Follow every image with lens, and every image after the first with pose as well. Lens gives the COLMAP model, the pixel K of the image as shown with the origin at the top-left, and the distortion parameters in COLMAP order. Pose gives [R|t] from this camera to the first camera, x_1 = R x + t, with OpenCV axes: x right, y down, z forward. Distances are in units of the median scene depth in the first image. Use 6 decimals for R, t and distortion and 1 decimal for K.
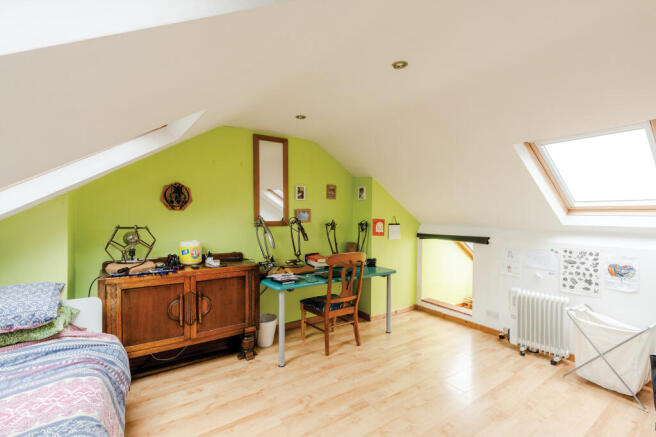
lens RADIAL K [[295.5, 0, 326.0], [0, 295.5, 224.9], [0, 0, 1]] dist [-0.000397, 0.000174]
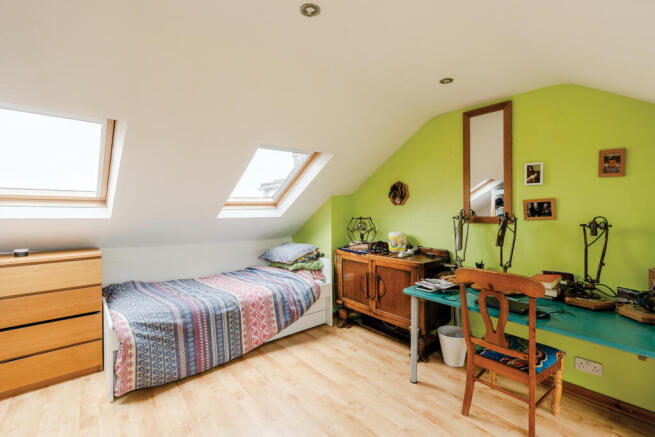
lens RADIAL K [[291.7, 0, 327.5], [0, 291.7, 218.5], [0, 0, 1]] dist [-0.001890, 0.001290]
pose [[0.108510, 0.028179, -0.993696, 0.613105], [-0.028702, 0.999270, 0.025203, -0.017818], [0.993681, 0.025786, 0.109240, 0.590014]]
